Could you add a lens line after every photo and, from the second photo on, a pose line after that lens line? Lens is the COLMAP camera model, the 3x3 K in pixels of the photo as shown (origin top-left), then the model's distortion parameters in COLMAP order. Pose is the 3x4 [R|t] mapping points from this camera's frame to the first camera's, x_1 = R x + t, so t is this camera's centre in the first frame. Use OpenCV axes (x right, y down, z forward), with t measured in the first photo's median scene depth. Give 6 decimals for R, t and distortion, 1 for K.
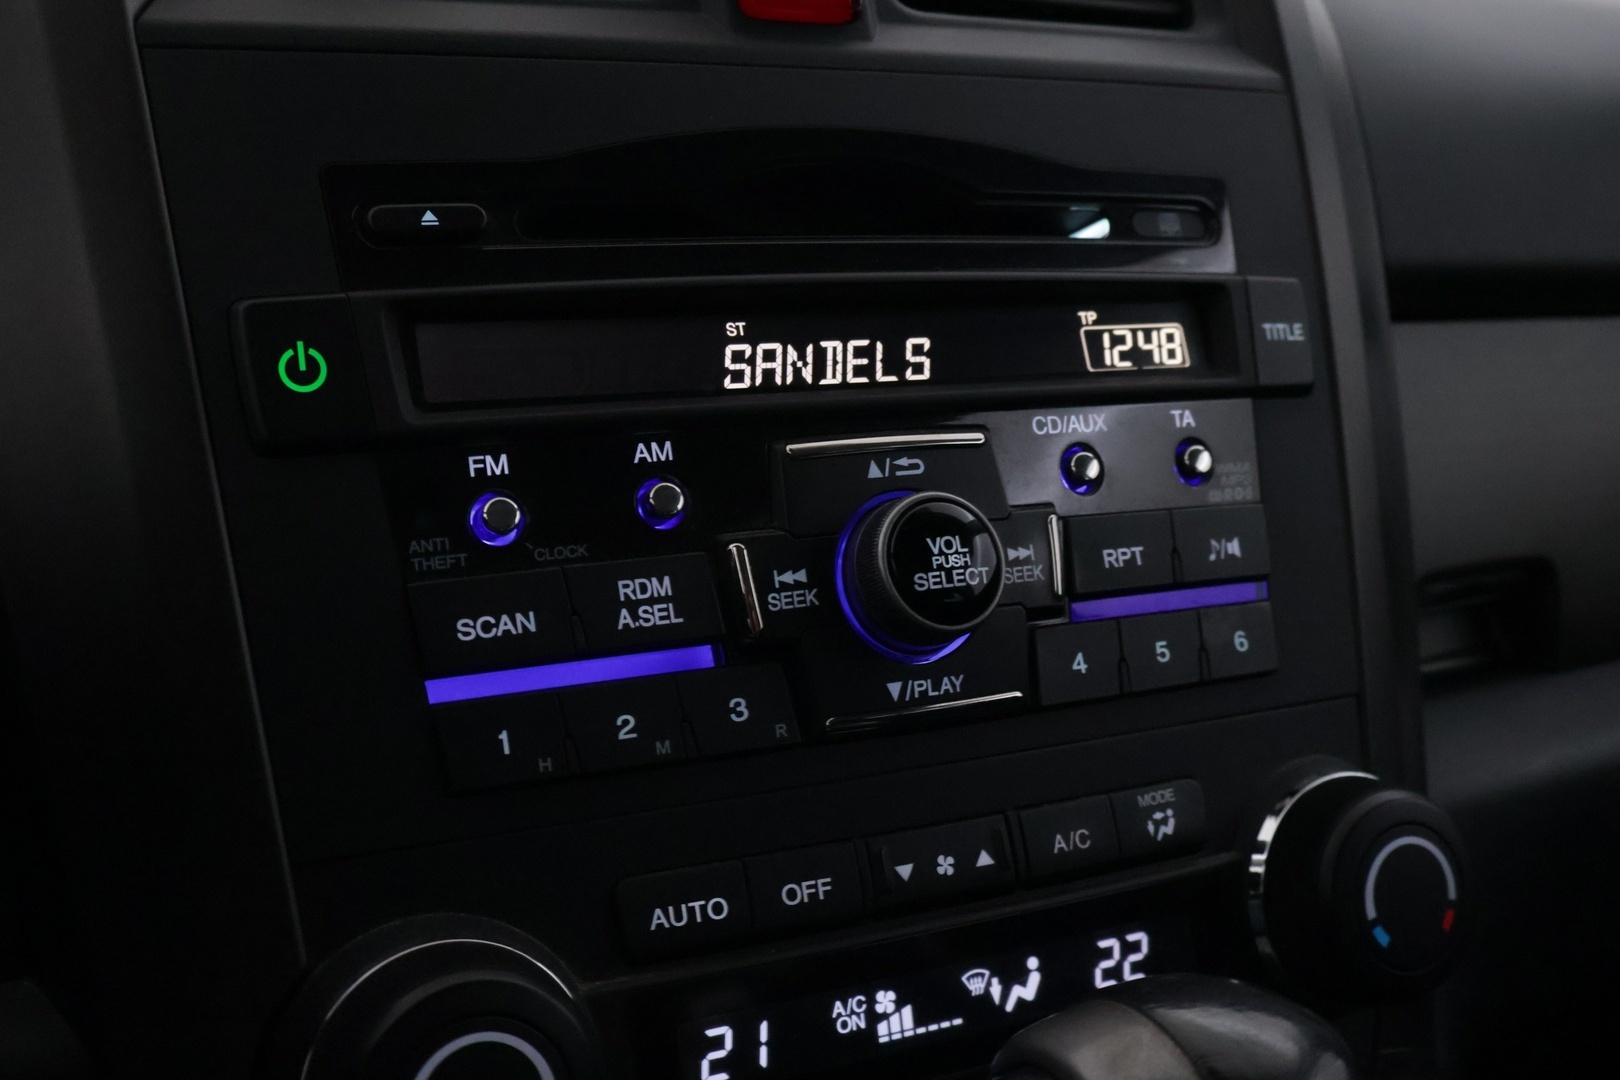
lens RADIAL K [[1801.8, 0, 807.2], [0, 1801.8, 539.7], [0, 0, 1]] dist [-0.015599, 0.000000]
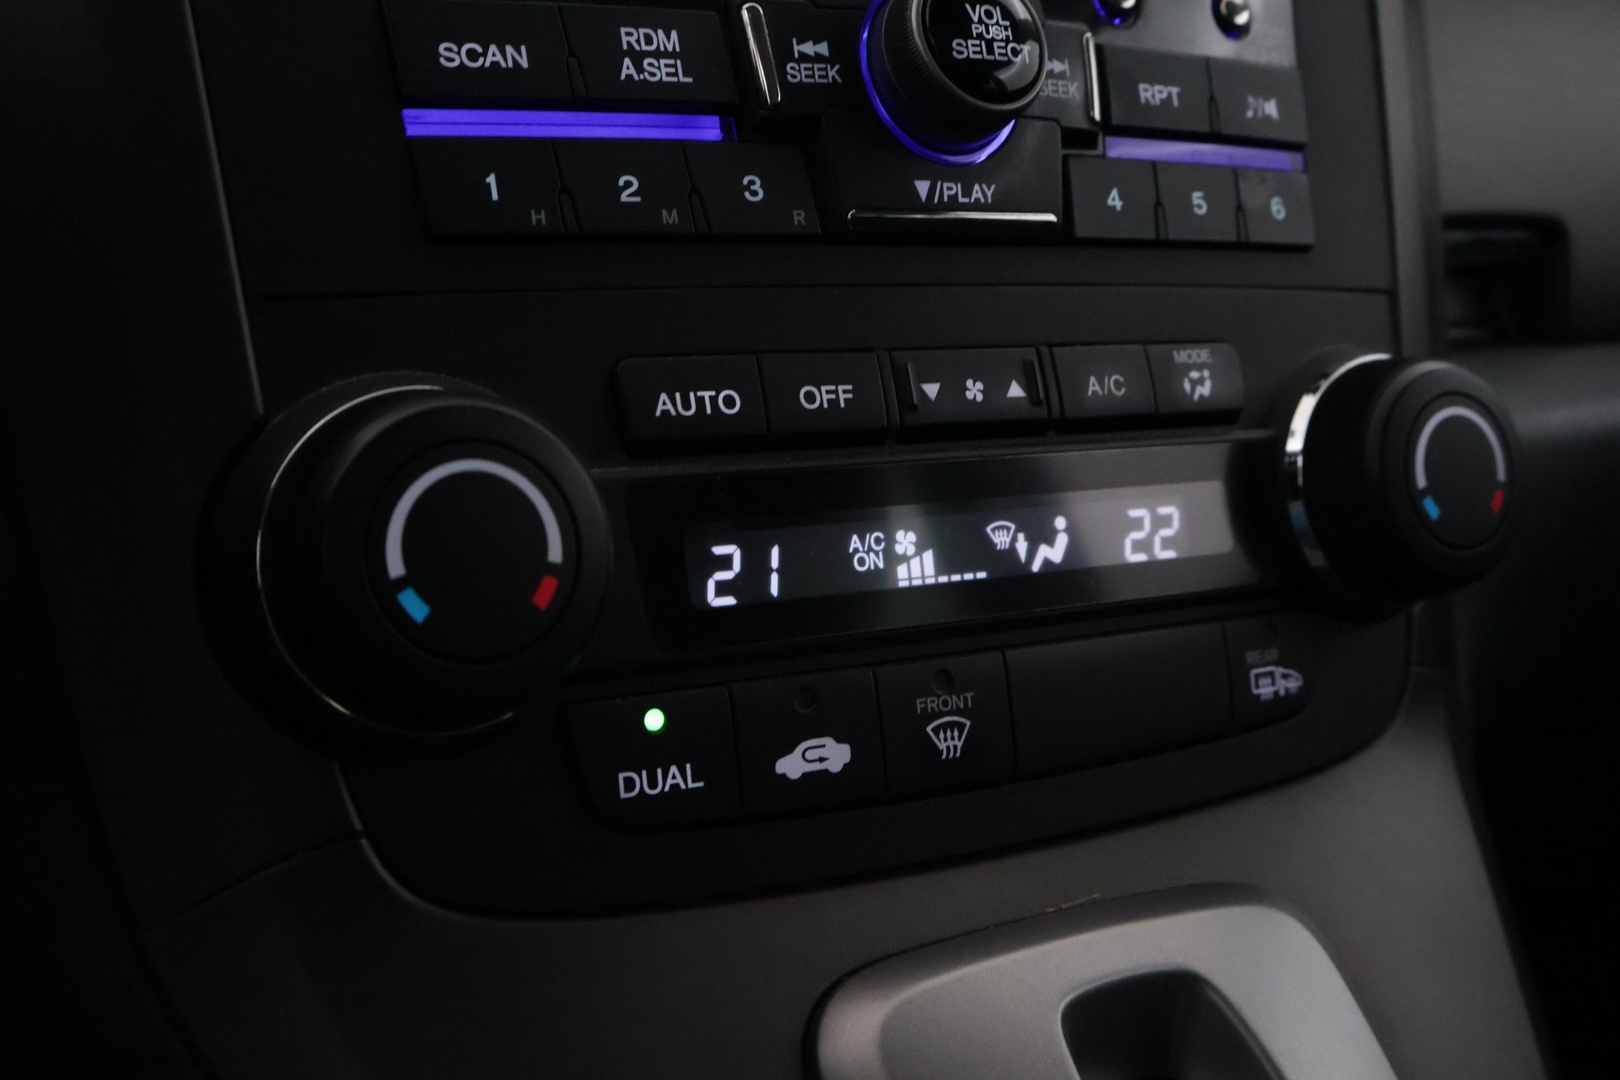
lens RADIAL K [[1801.8, 0, 812.9], [0, 1801.8, 539.7], [0, 0, 1]] dist [-0.015599, 0.000000]
pose [[0.997886, 0.011938, 0.063875, -0.061949], [-0.013594, 0.999581, 0.025551, 0.239688], [-0.063544, -0.026366, 0.997631, 0.108179]]
